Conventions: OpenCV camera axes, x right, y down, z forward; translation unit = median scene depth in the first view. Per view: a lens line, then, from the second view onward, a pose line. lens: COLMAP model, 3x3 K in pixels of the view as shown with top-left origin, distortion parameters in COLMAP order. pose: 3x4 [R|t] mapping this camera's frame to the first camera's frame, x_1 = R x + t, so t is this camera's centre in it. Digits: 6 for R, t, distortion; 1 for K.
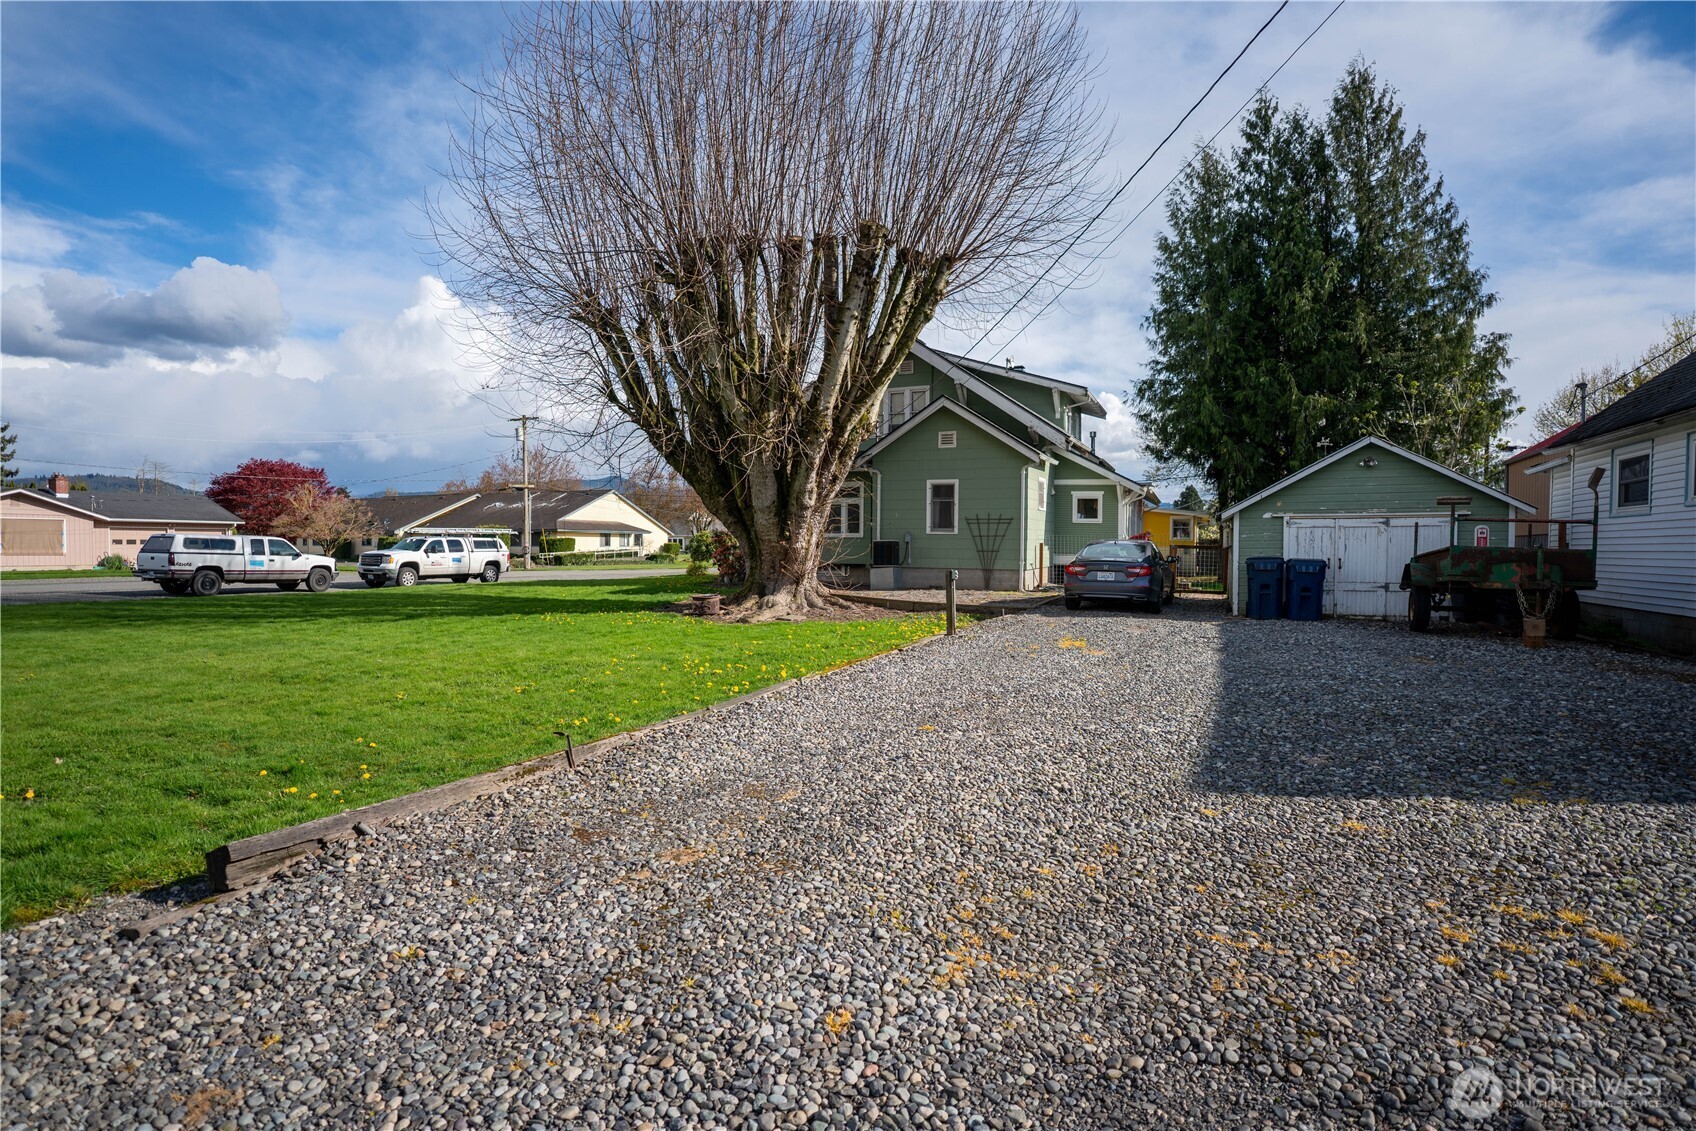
lens RADIAL K [[834.0, 0, 854.5], [0, 834.0, 555.3], [0, 0, 1]] dist [-0.036172, -0.000198]
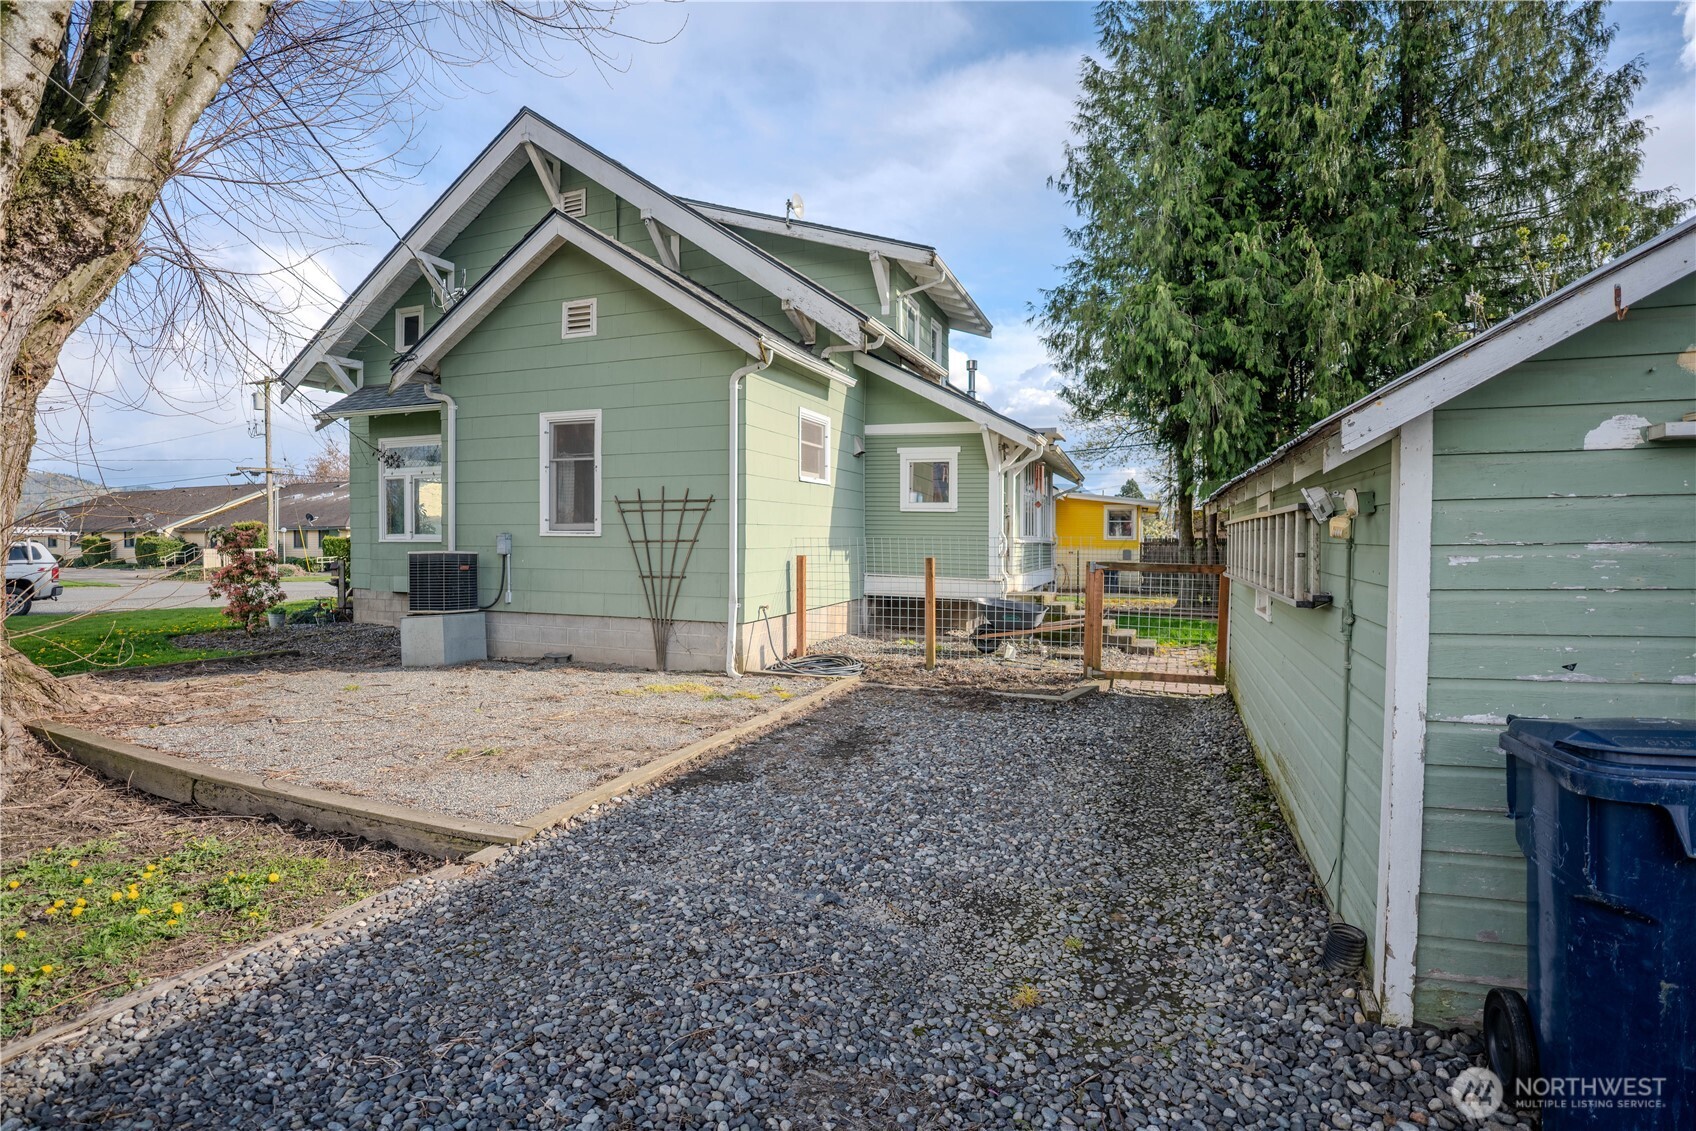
lens RADIAL K [[834.0, 0, 843.2], [0, 834.0, 561.6], [0, 0, 1]] dist [-0.036172, -0.000198]
pose [[0.998737, -0.005381, 0.049952, 0.191801], [0.004762, 0.999910, 0.012505, -0.014550], [-0.050015, -0.012252, 0.998673, 0.476237]]
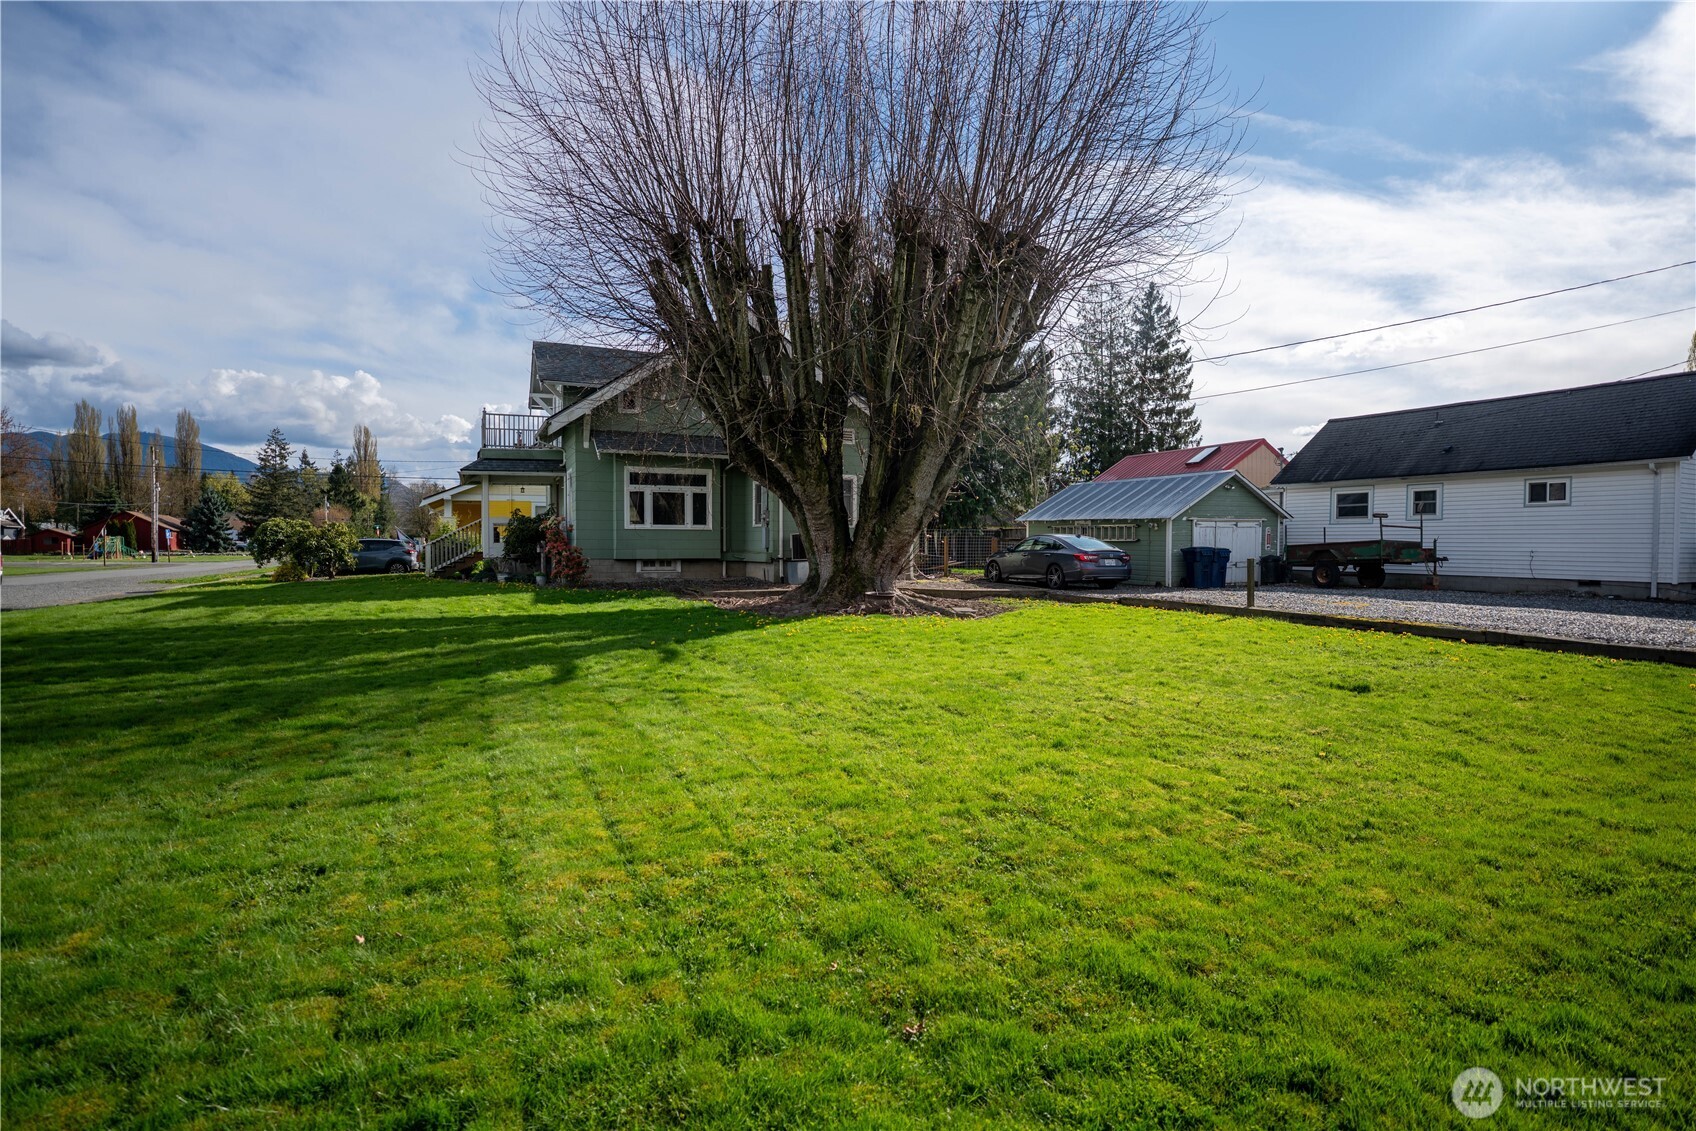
lens RADIAL K [[834.0, 0, 846.8], [0, 834.0, 561.9], [0, 0, 1]] dist [-0.036172, -0.000198]
pose [[0.667655, -0.017123, 0.744274, -1.337143], [0.010453, 0.999853, 0.013626, 0.005588], [-0.744397, -0.001317, 0.667736, 0.690244]]
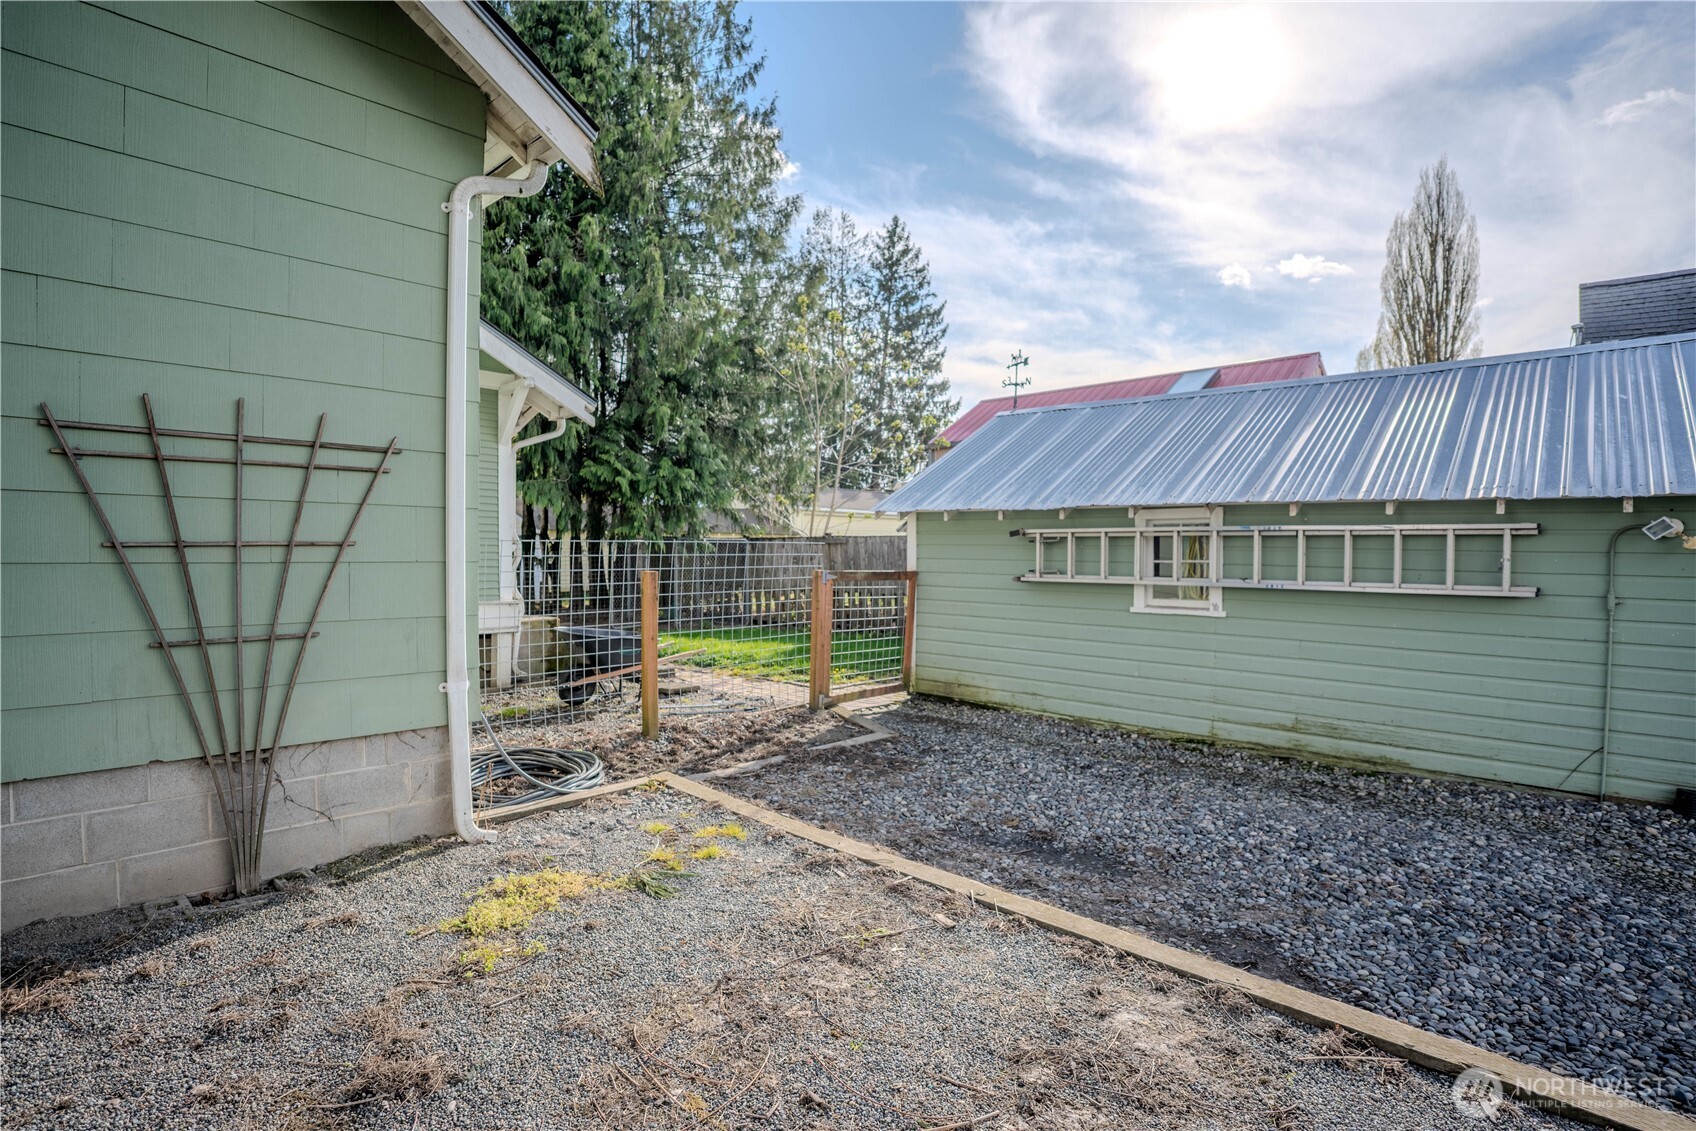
lens RADIAL K [[834.0, 0, 857.0], [0, 834.0, 569.2], [0, 0, 1]] dist [-0.036172, -0.000198]
pose [[0.330670, -0.020080, 0.943533, -0.392651], [0.010786, 0.999789, 0.017497, -0.022110], [-0.943685, 0.004391, 0.330817, 1.339845]]
